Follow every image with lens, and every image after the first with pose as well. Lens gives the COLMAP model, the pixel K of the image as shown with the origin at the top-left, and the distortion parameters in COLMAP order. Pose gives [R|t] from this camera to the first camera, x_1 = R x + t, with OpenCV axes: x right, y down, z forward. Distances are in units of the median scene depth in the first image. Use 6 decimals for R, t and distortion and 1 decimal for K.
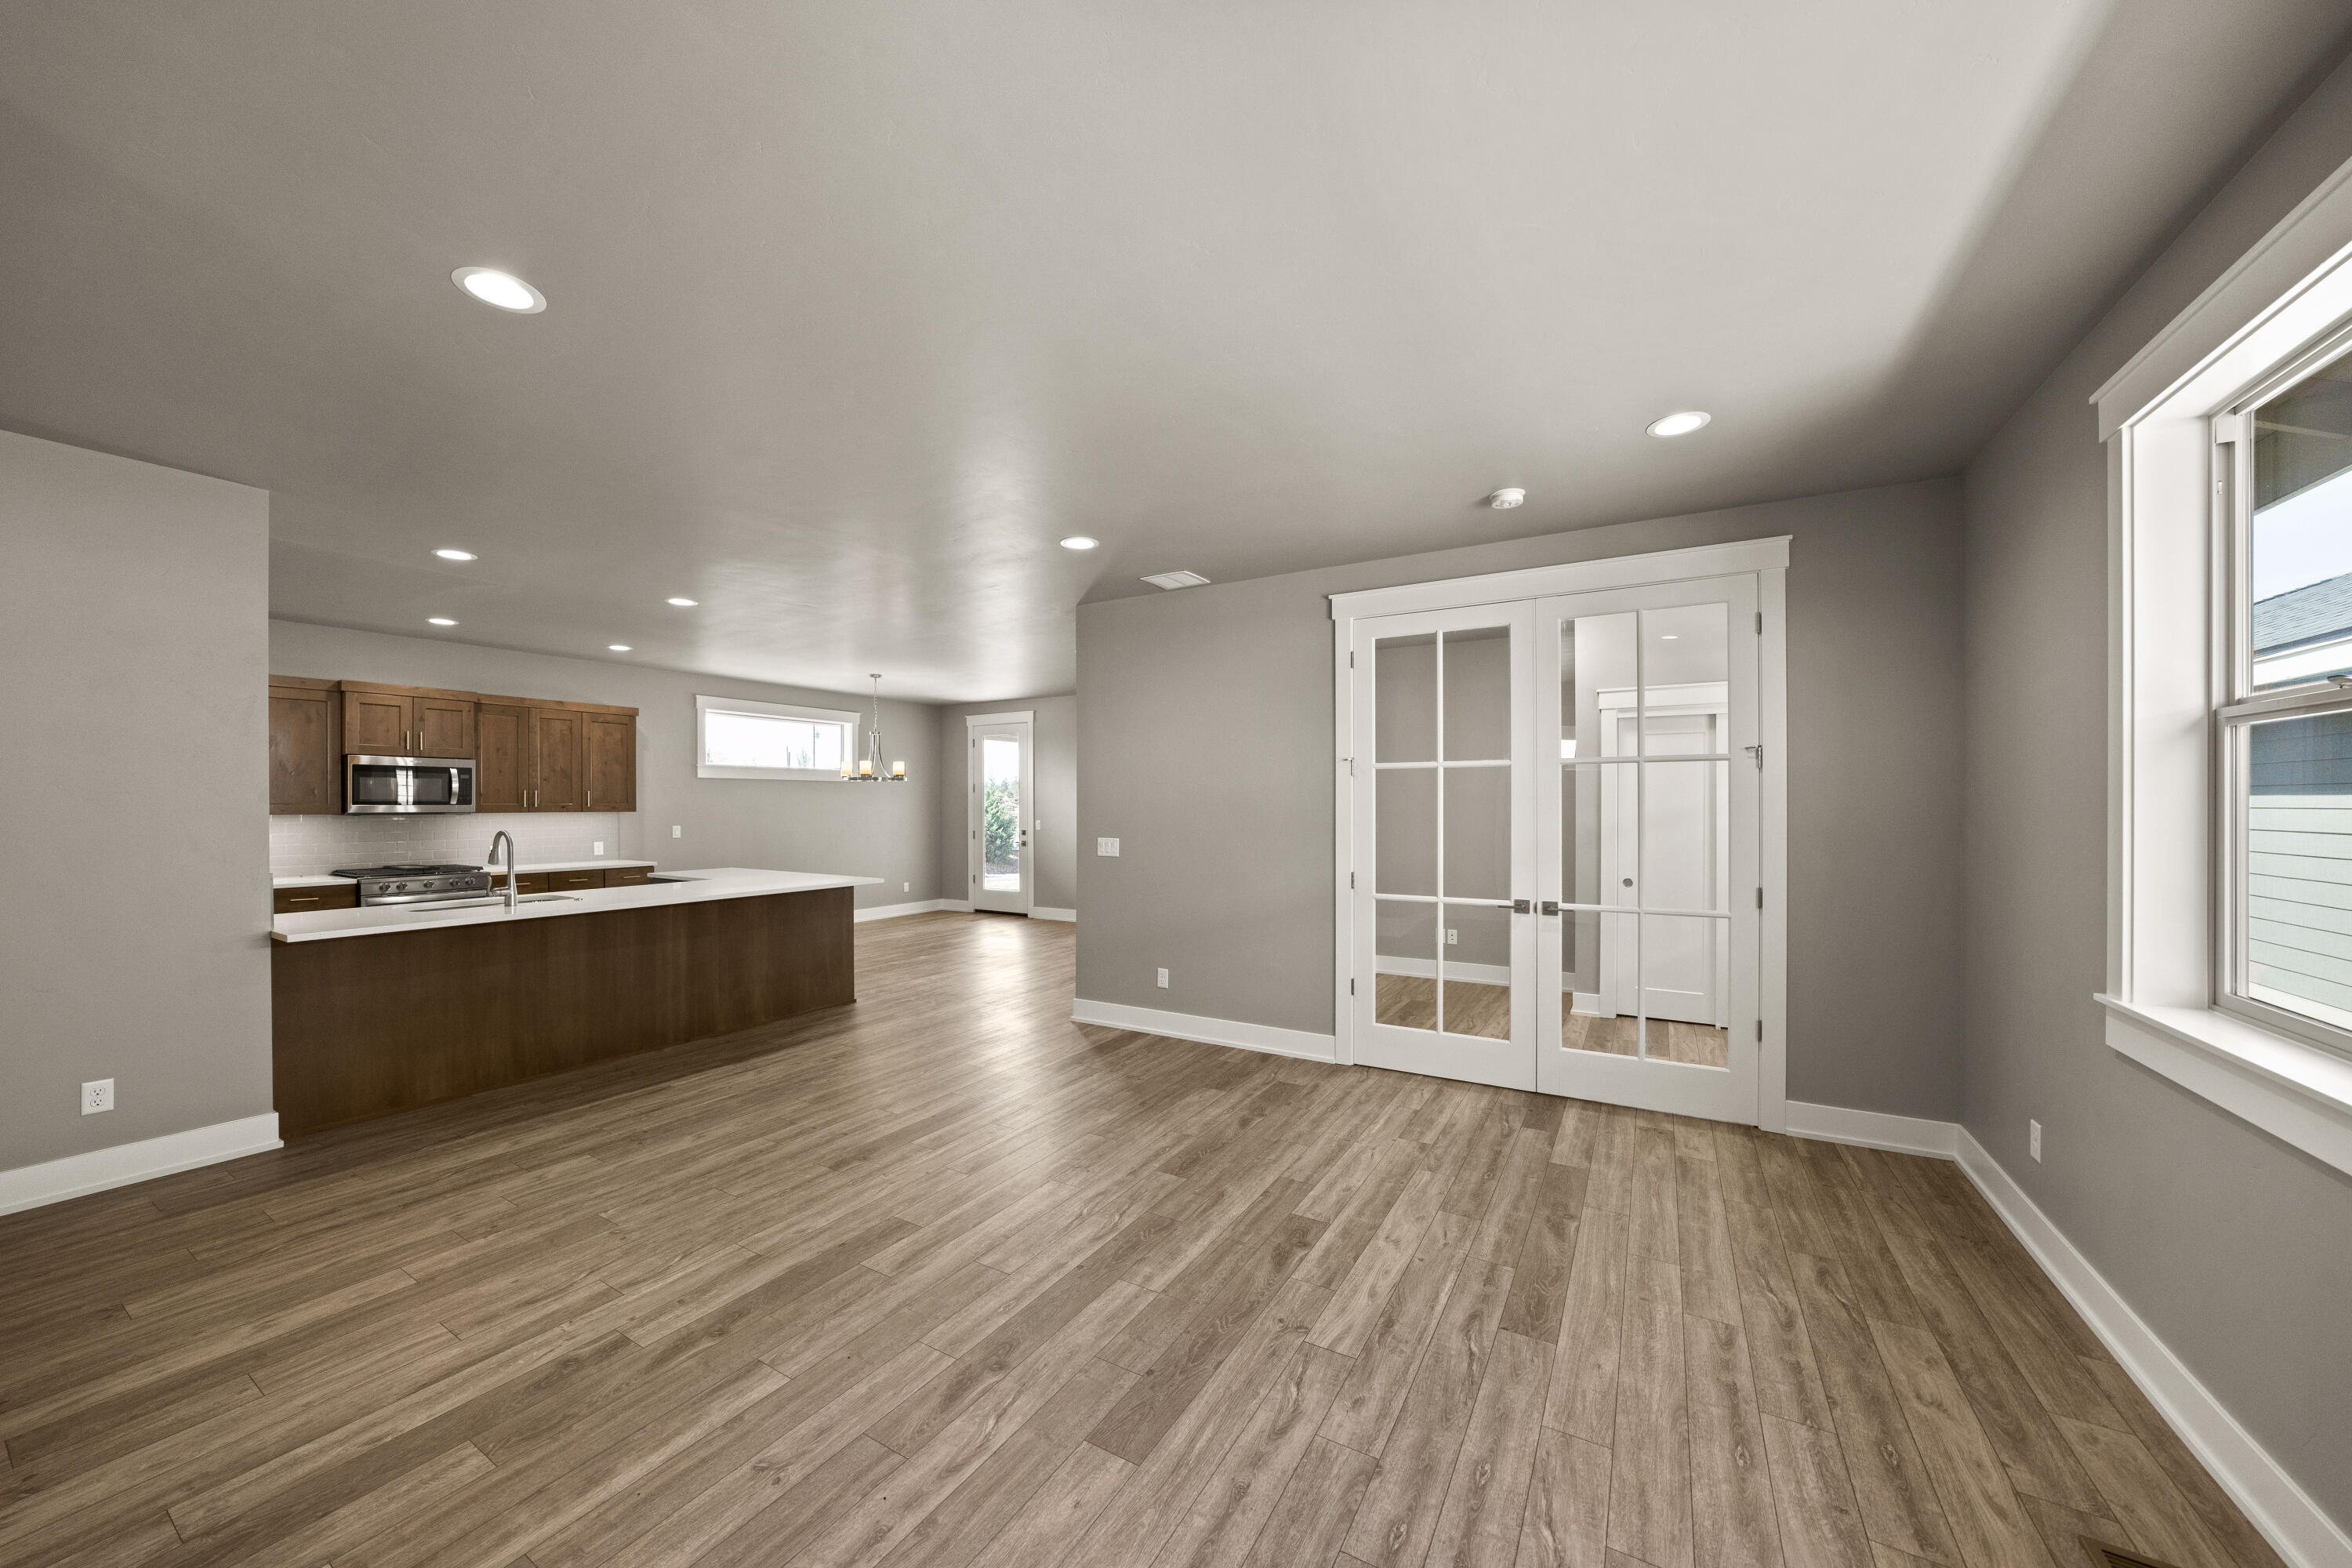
lens RADIAL K [[819.9, 0, 1166.5], [0, 819.9, 810.3], [0, 0, 1]] dist [-0.024983, 0.003856]
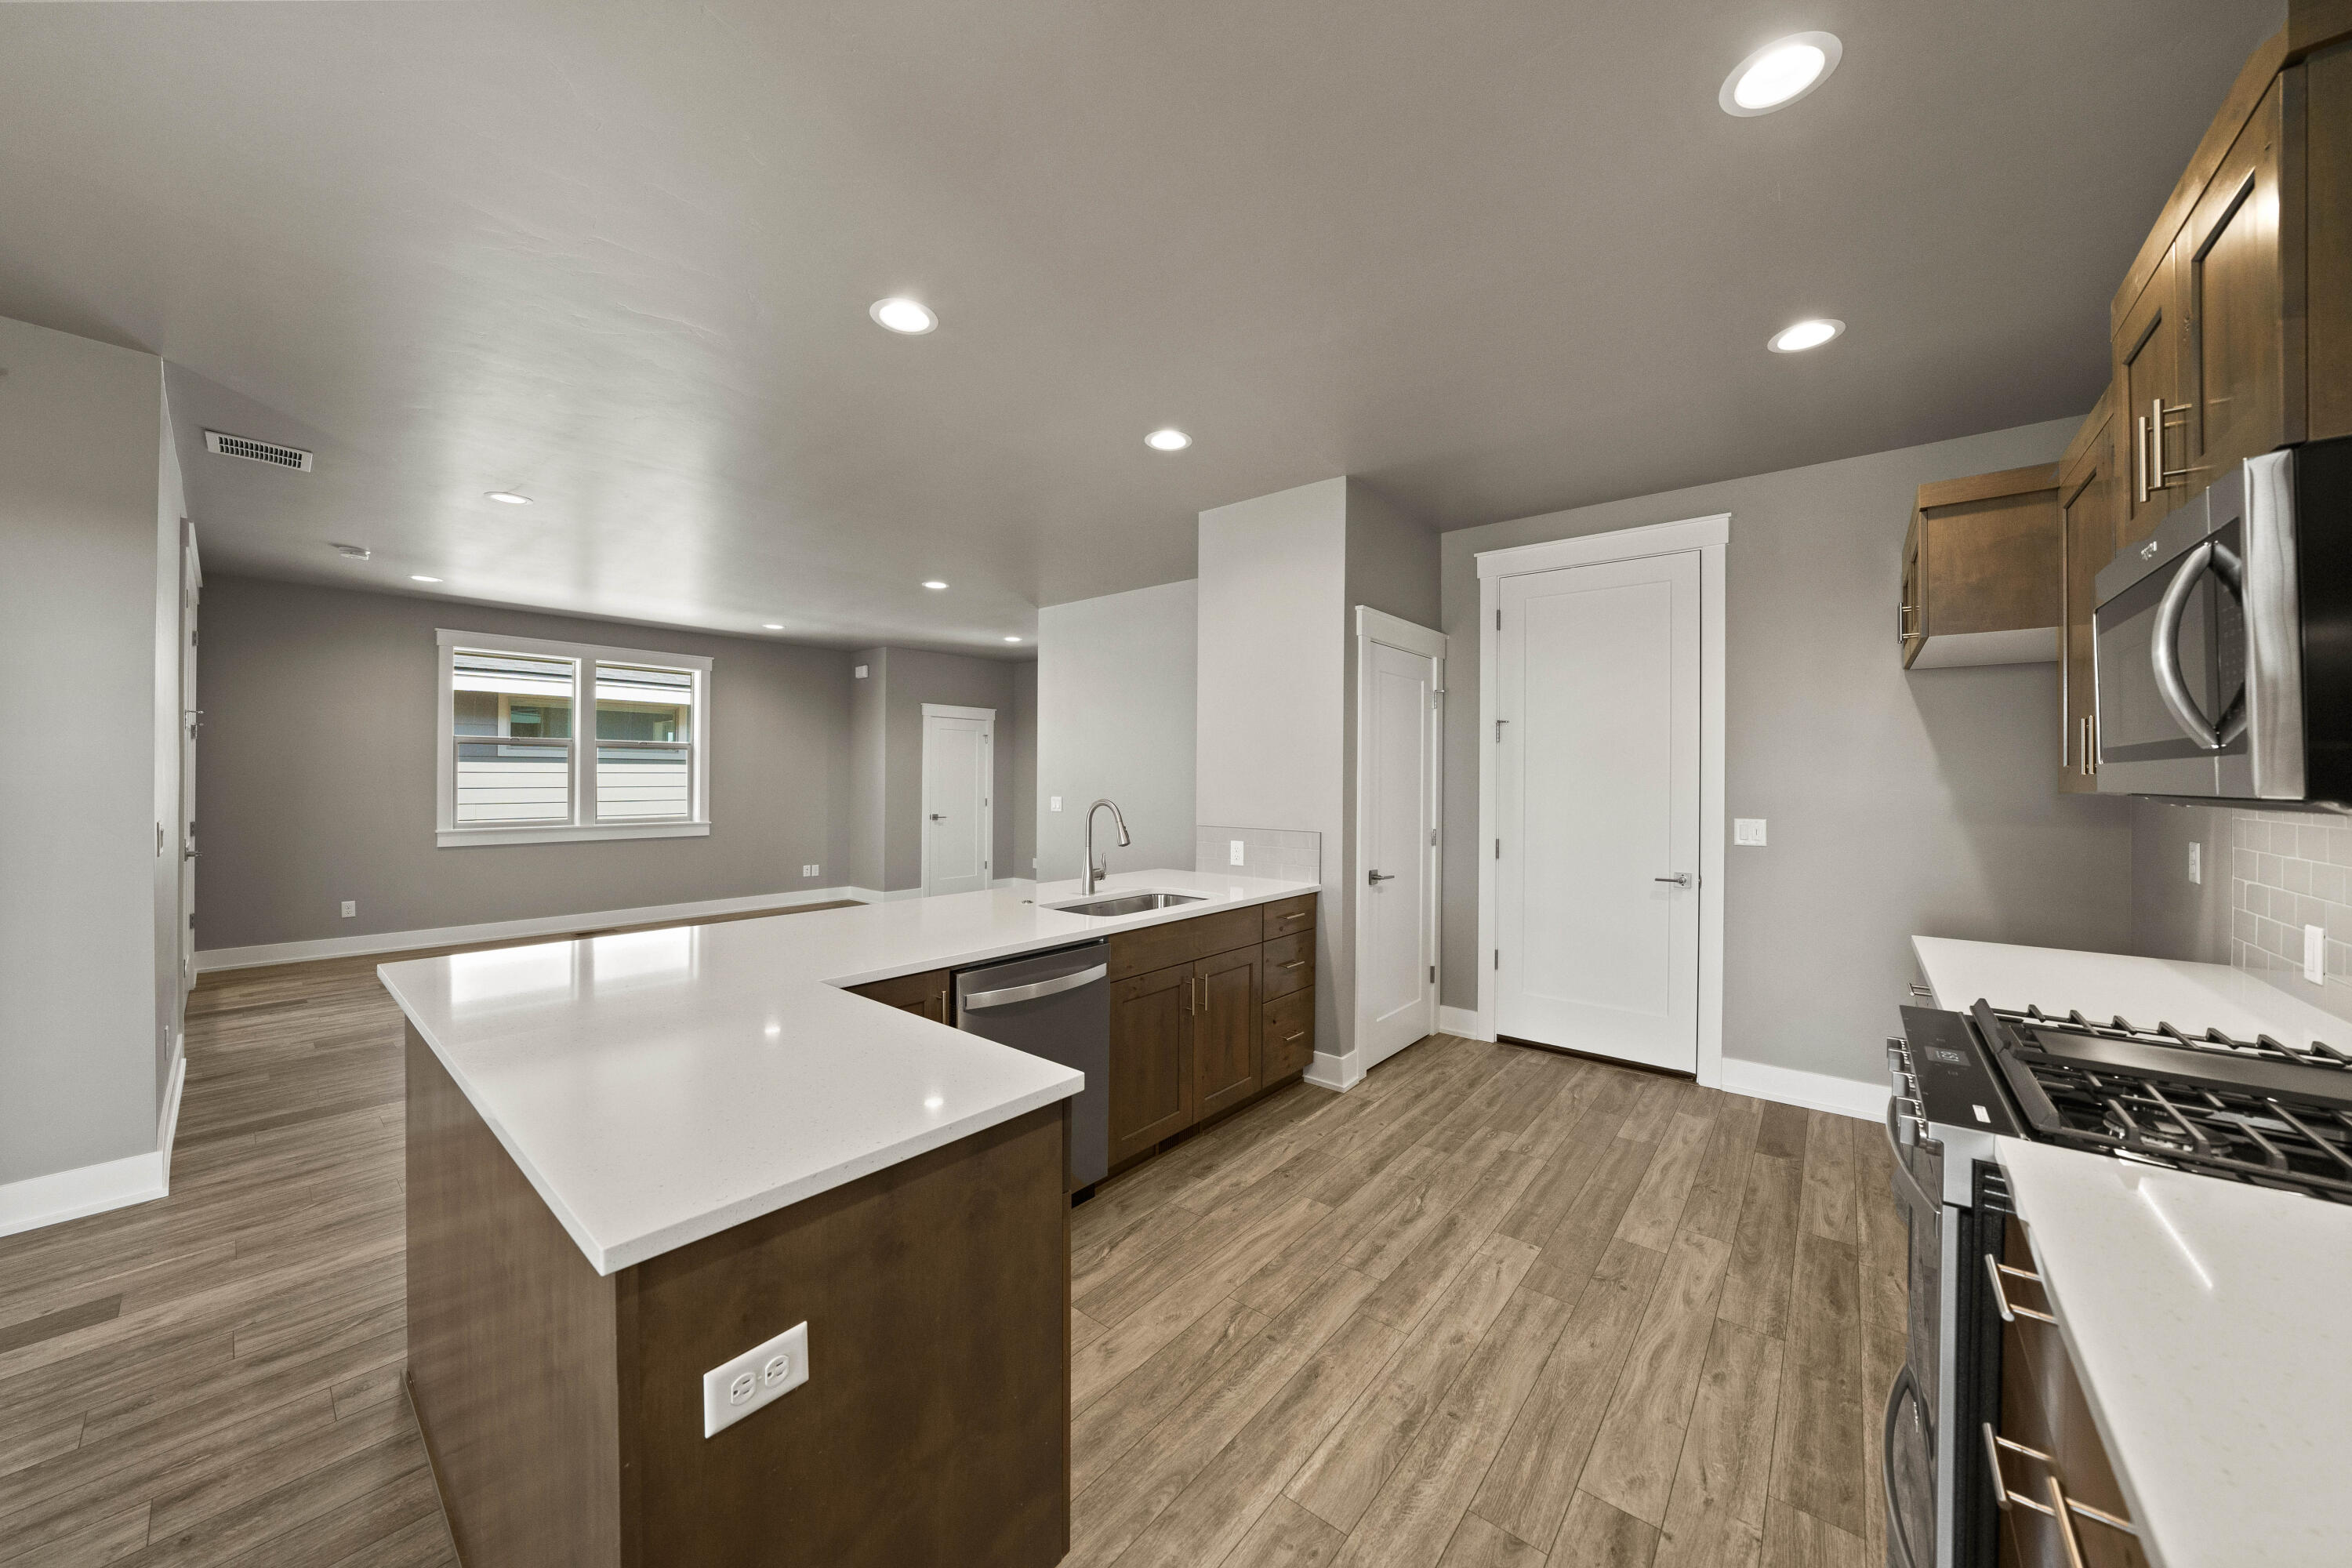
lens RADIAL K [[819.9, 0, 1177.4], [0, 819.9, 775.6], [0, 0, 1]] dist [-0.024983, 0.003856]
pose [[-0.987076, -0.006076, 0.160139, -1.068749], [-0.005087, 0.999965, 0.006581, -0.003797], [-0.160173, 0.005681, -0.987073, 1.849535]]
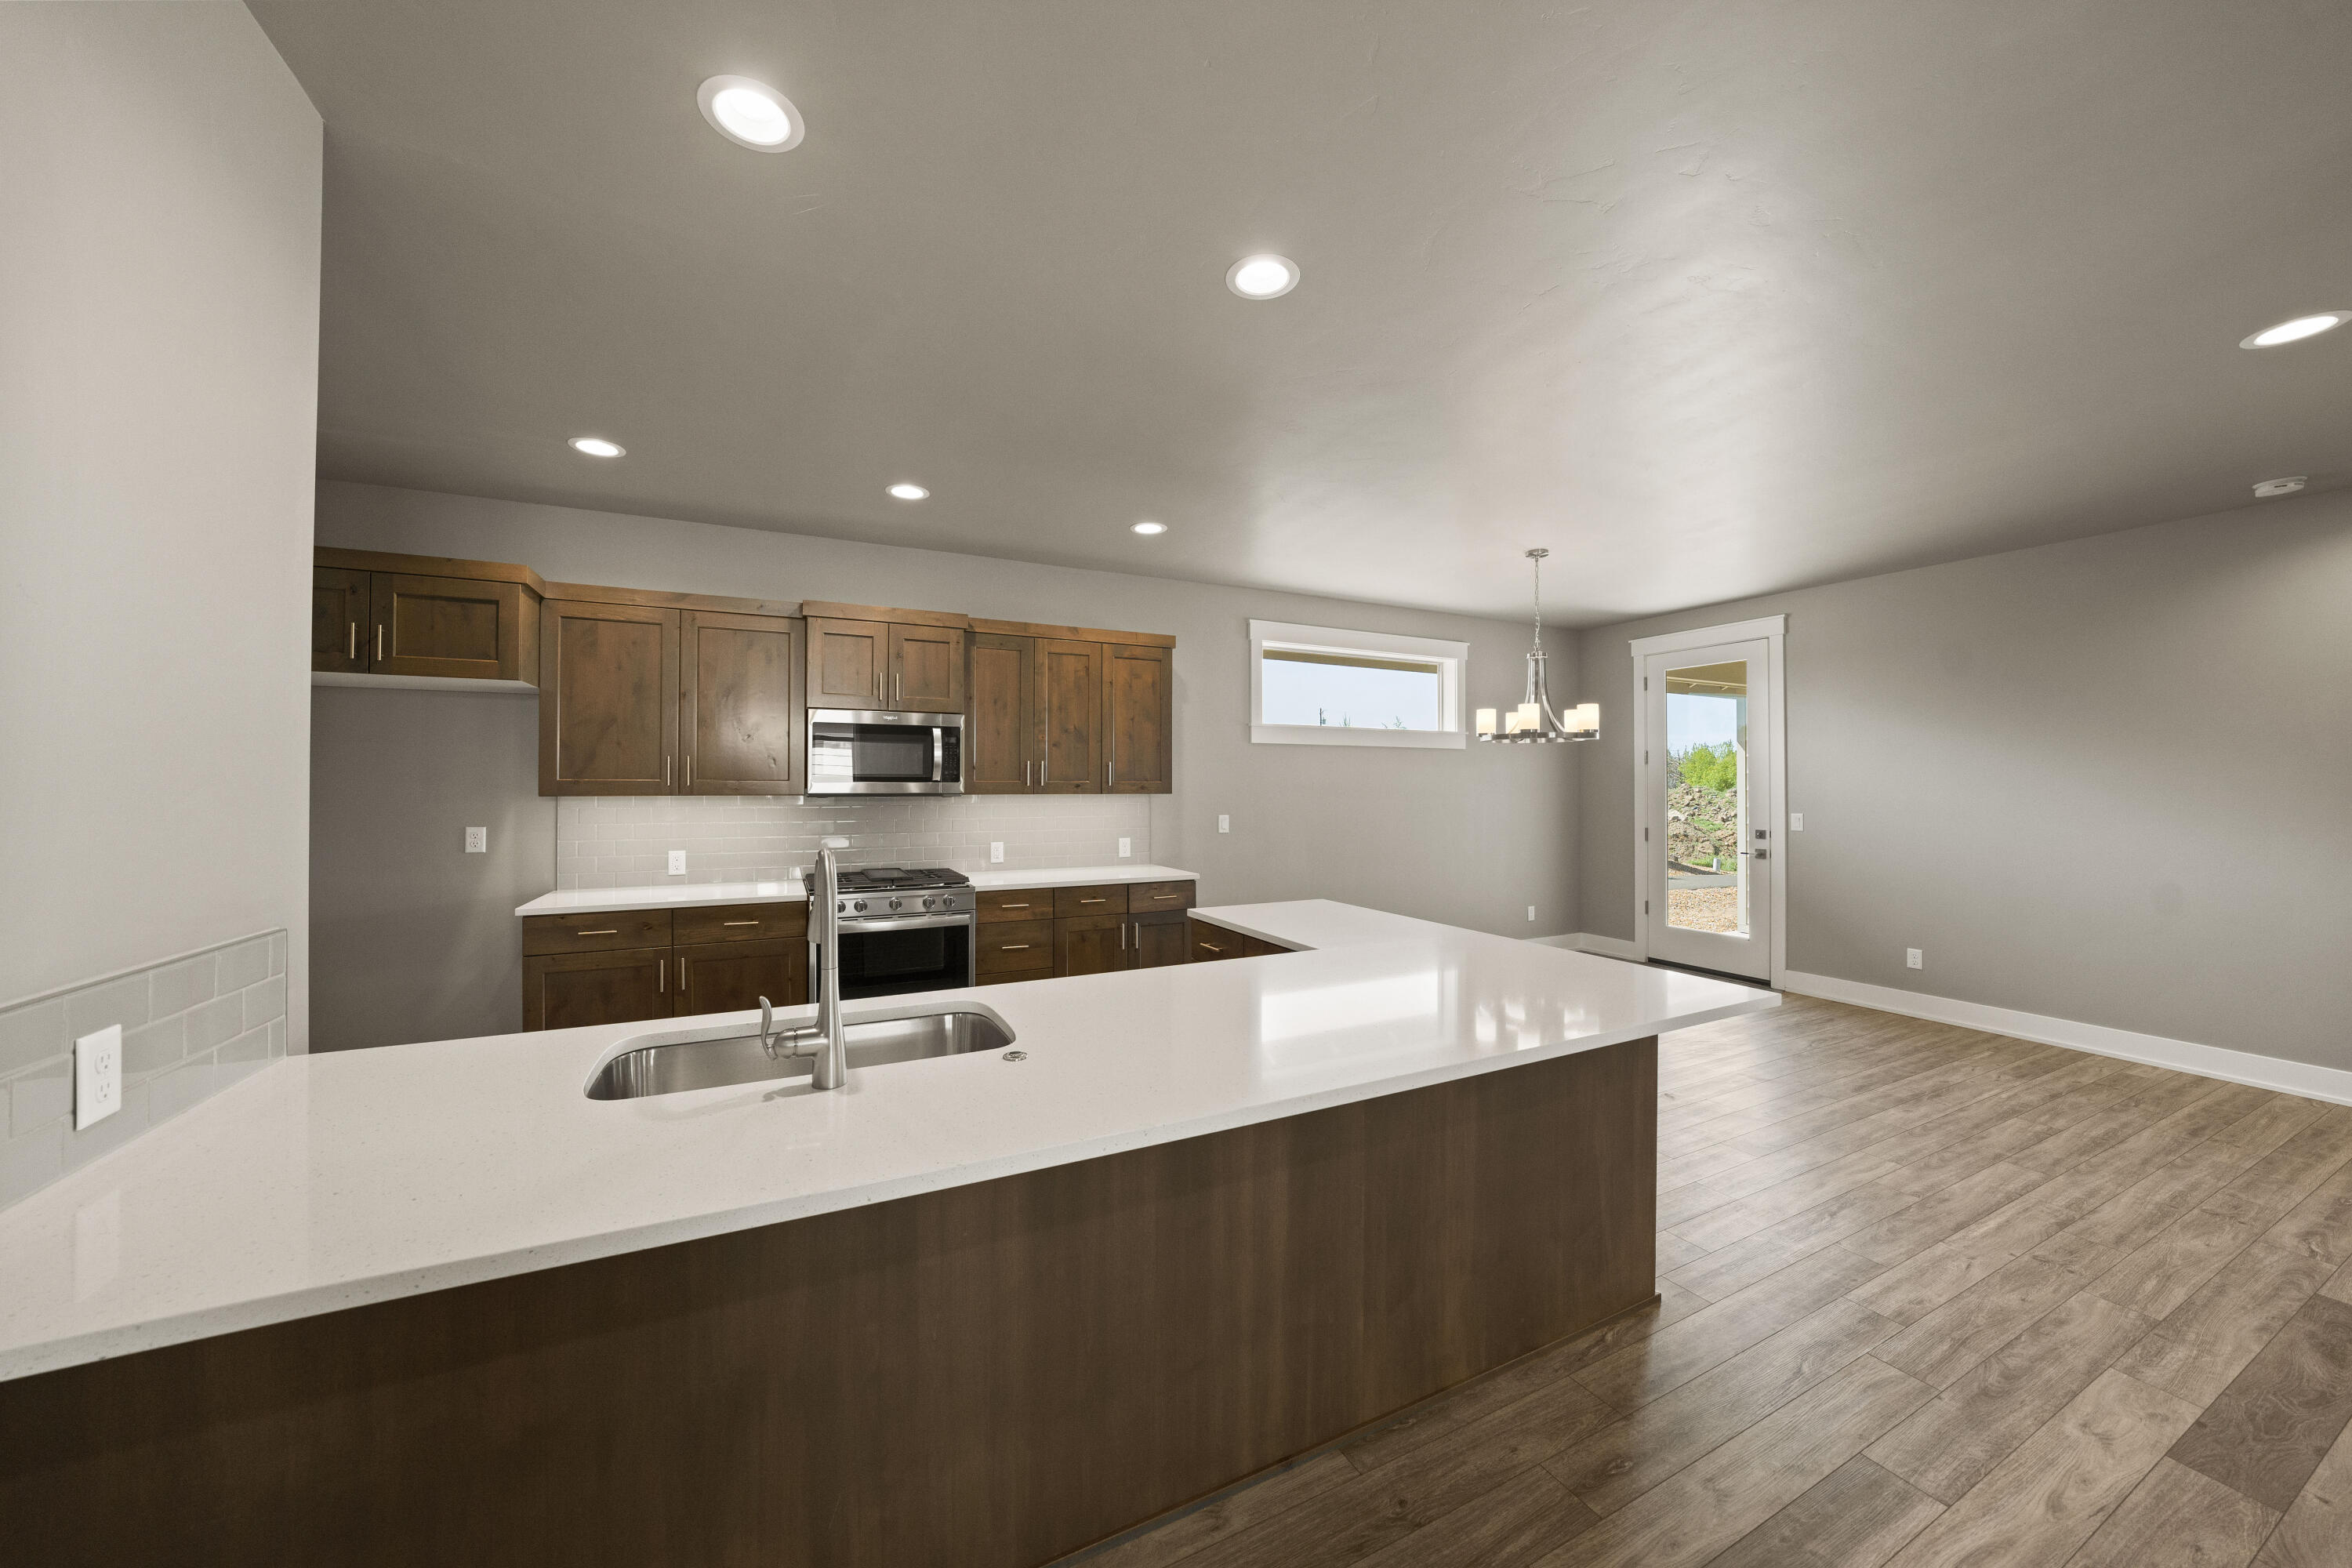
lens RADIAL K [[819.9, 0, 1176.8], [0, 819.9, 777.2], [0, 0, 1]] dist [-0.024983, 0.003856]
pose [[0.841423, -0.006079, -0.540343, -0.540469], [-0.004505, 0.999823, -0.018263, 0.000706], [0.540359, 0.017802, 0.841246, 0.825367]]
